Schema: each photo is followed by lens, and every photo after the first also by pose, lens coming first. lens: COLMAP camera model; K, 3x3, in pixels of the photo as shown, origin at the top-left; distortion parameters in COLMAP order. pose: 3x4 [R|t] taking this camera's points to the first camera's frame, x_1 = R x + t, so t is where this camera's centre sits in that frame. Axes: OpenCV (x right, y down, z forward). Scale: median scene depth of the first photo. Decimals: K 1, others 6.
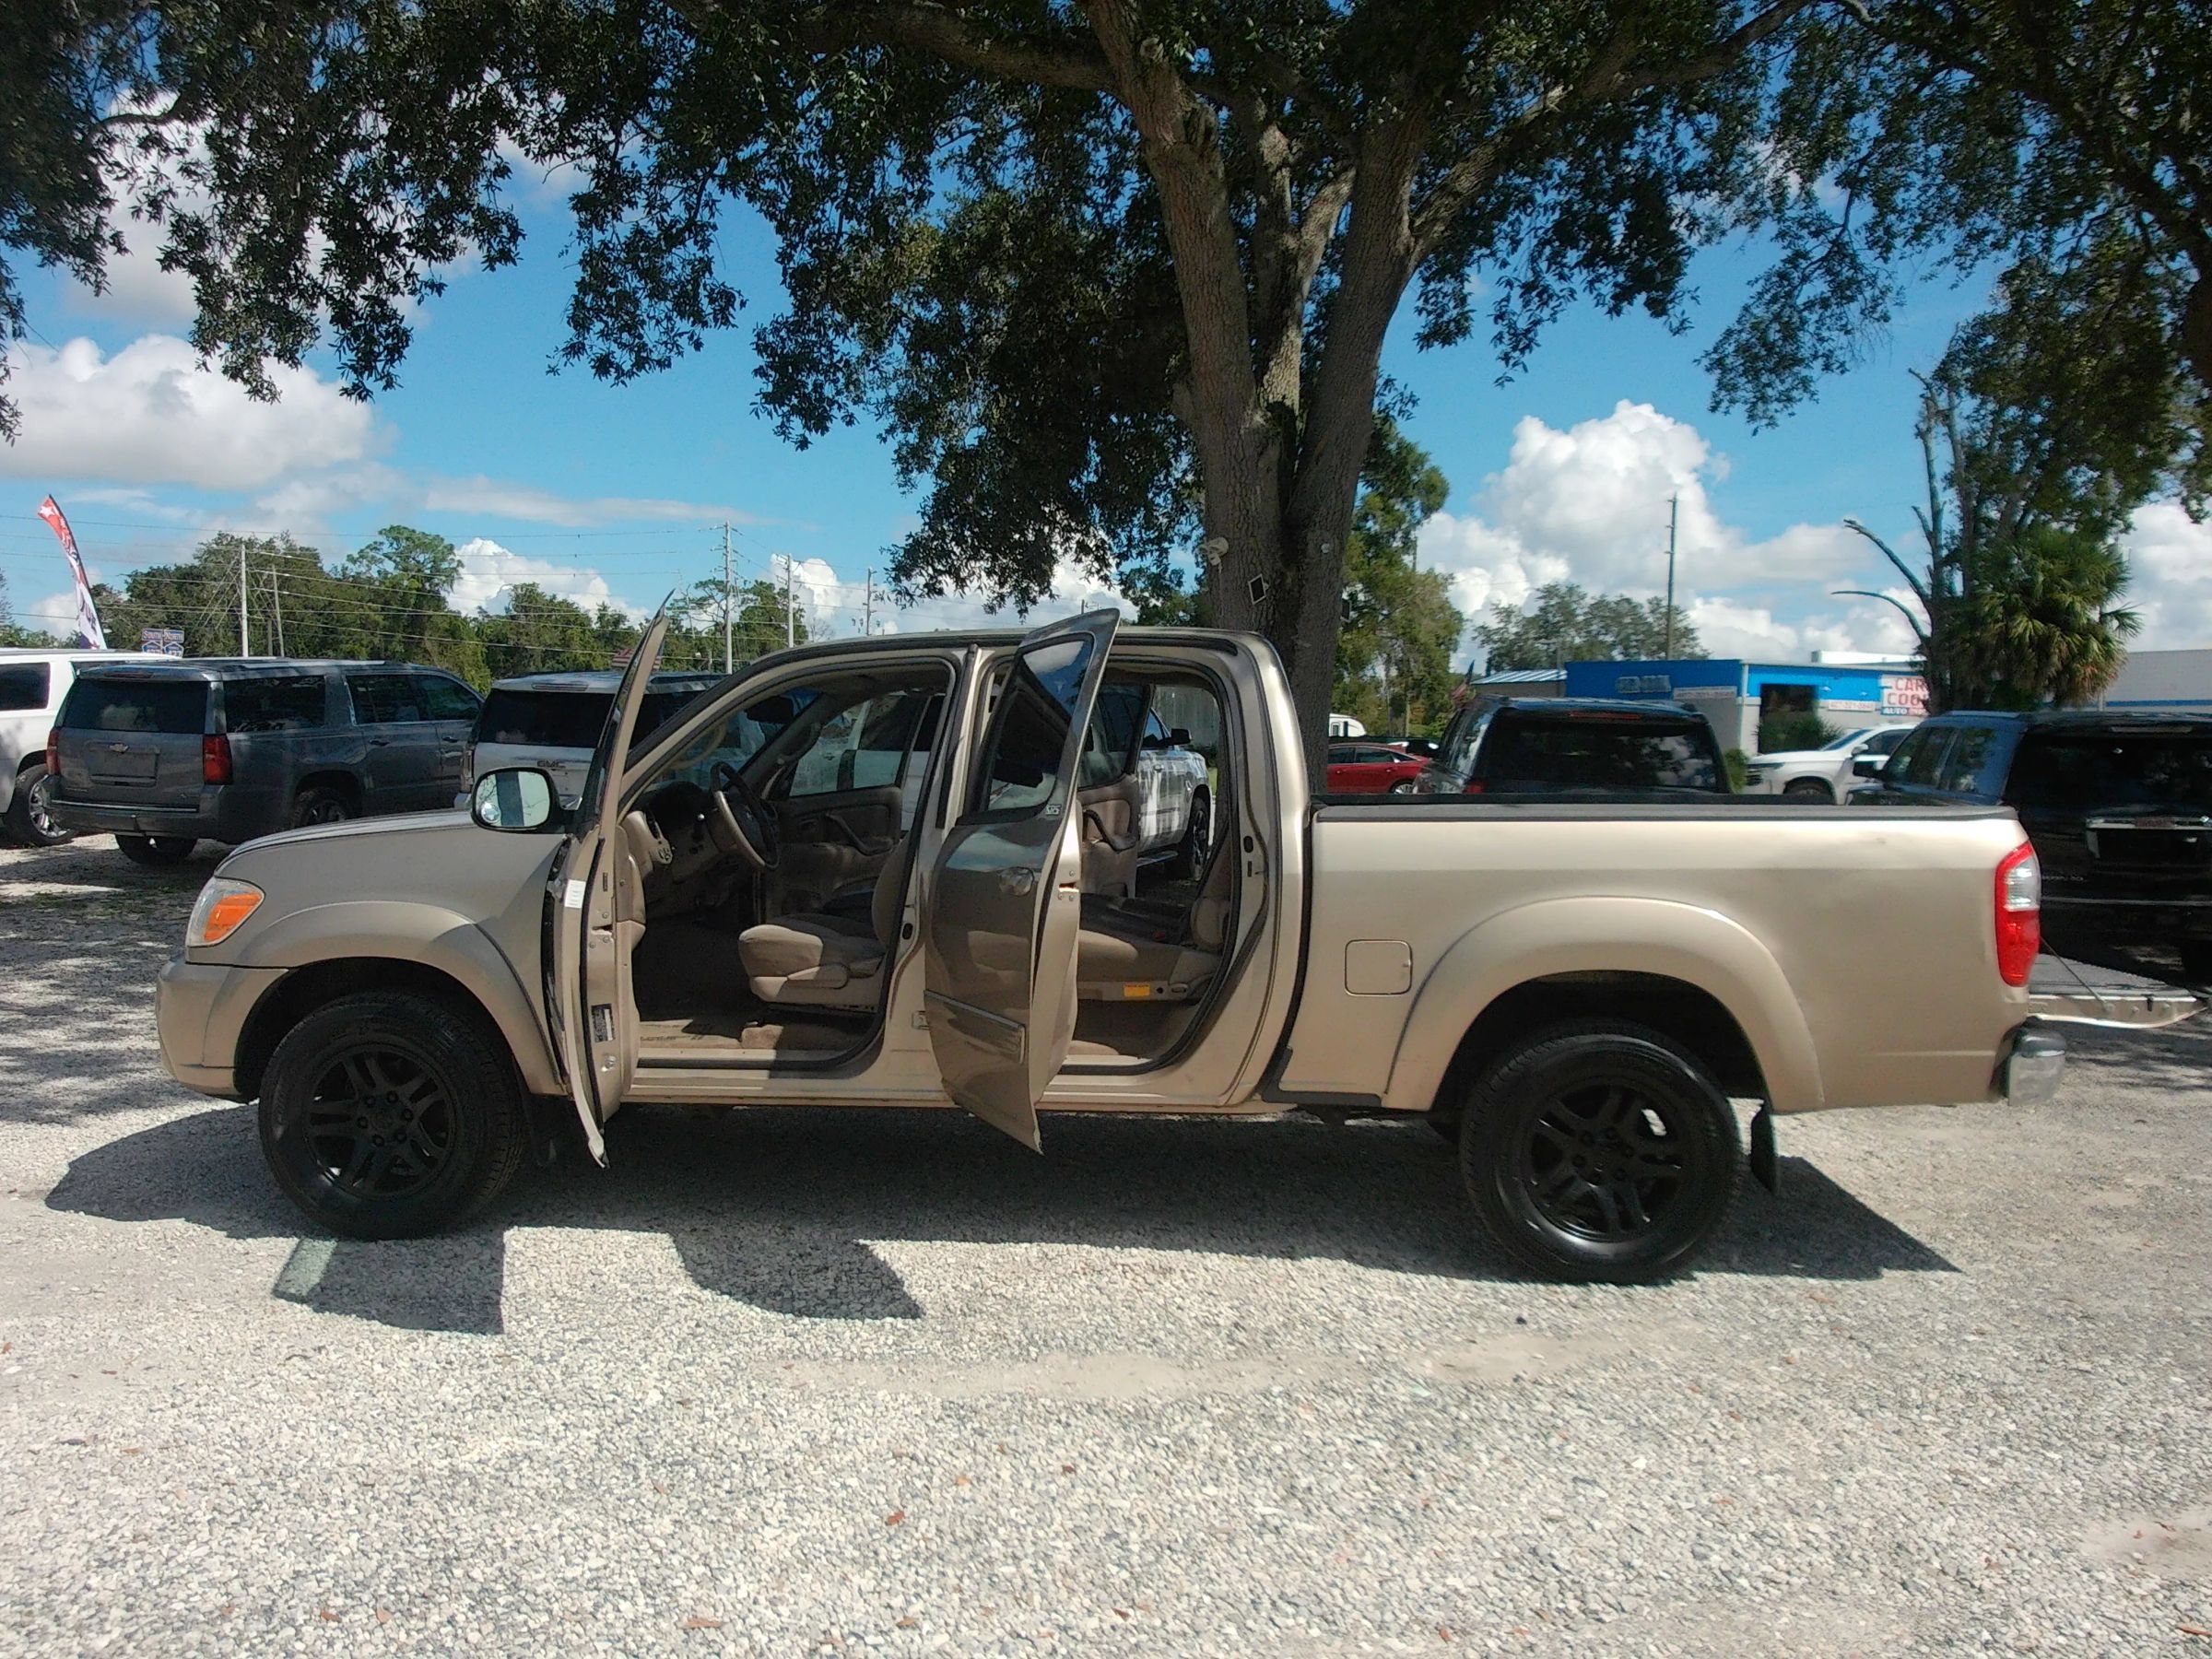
lens RADIAL K [[1880.7, 0, 1119.5], [0, 1880.7, 836.4], [0, 0, 1]] dist [0.027734, -0.079956]
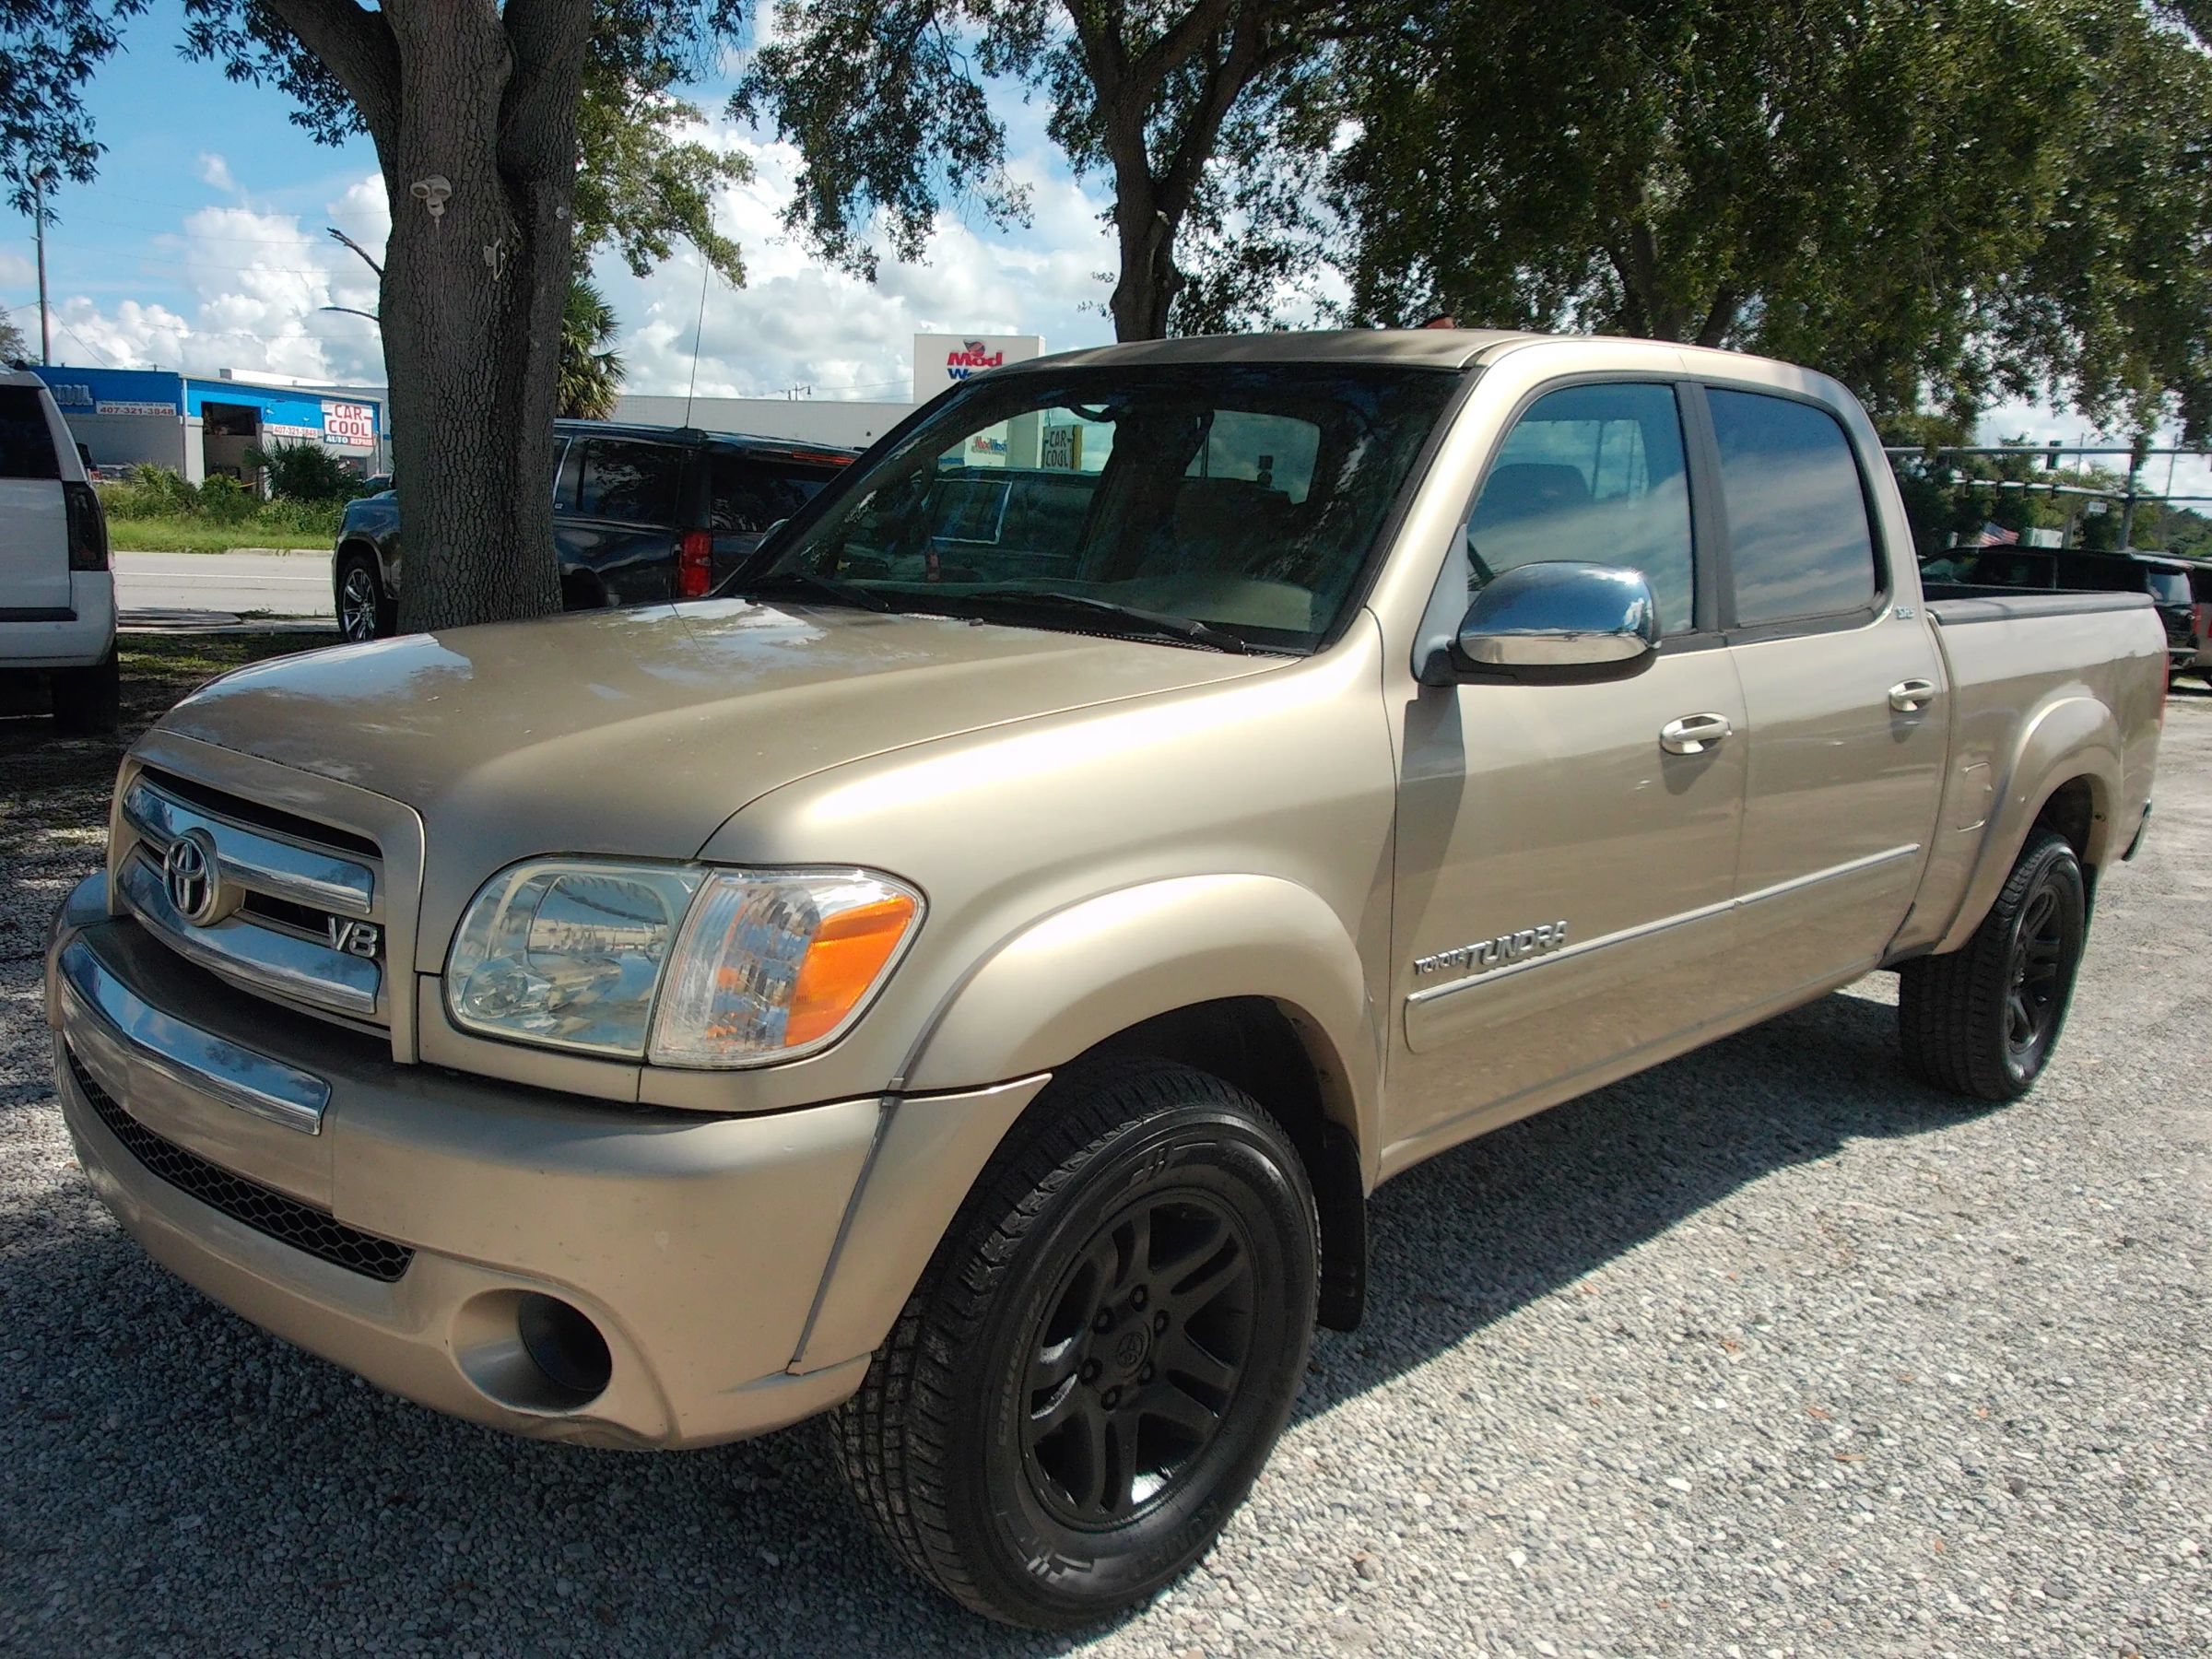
lens RADIAL K [[1880.7, 0, 1108.6], [0, 1880.7, 824.5], [0, 0, 1]] dist [0.027734, -0.079956]
pose [[0.648698, -0.103636, 0.753956, -0.345050], [0.000326, 0.990722, 0.135901, -0.014854], [-0.761046, -0.087913, 0.642713, 0.342638]]
